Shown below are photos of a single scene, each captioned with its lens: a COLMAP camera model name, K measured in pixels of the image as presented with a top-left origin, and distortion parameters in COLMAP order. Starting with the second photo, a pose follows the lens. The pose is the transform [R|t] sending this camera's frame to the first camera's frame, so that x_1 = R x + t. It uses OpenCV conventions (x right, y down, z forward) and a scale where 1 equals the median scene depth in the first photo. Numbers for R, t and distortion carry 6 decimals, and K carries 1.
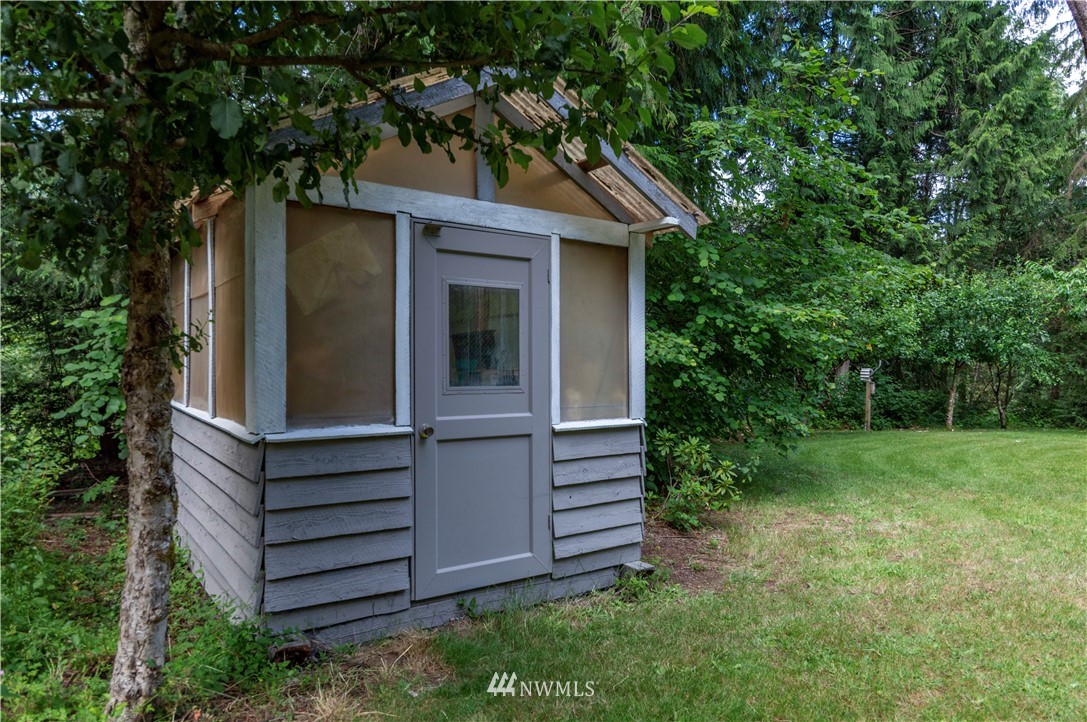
lens RADIAL K [[724.4, 0, 543.5], [0, 724.4, 359.3], [0, 0, 1]] dist [0.000053, -0.004527]
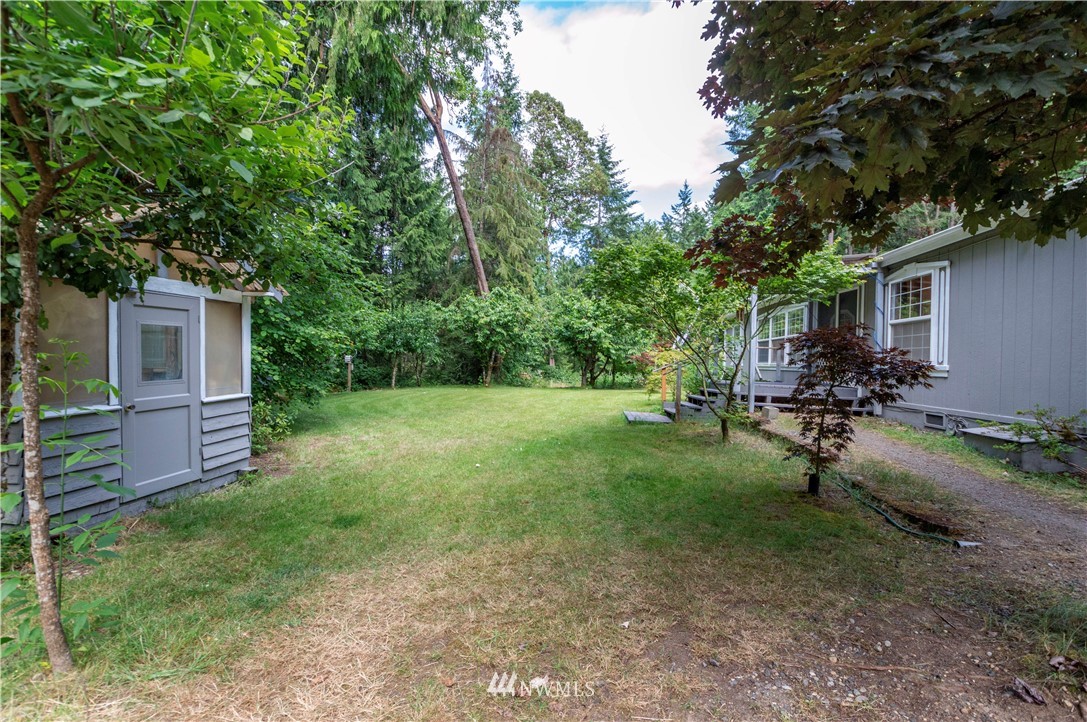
lens RADIAL K [[493.7, 0, 544.9], [0, 493.7, 360.9], [0, 0, 1]] dist [0.000747, -0.000259]
pose [[0.688571, -0.013890, 0.725036, -0.178650], [-0.011288, 0.999490, 0.029869, -0.033410], [-0.725081, -0.028751, 0.688063, -0.305022]]
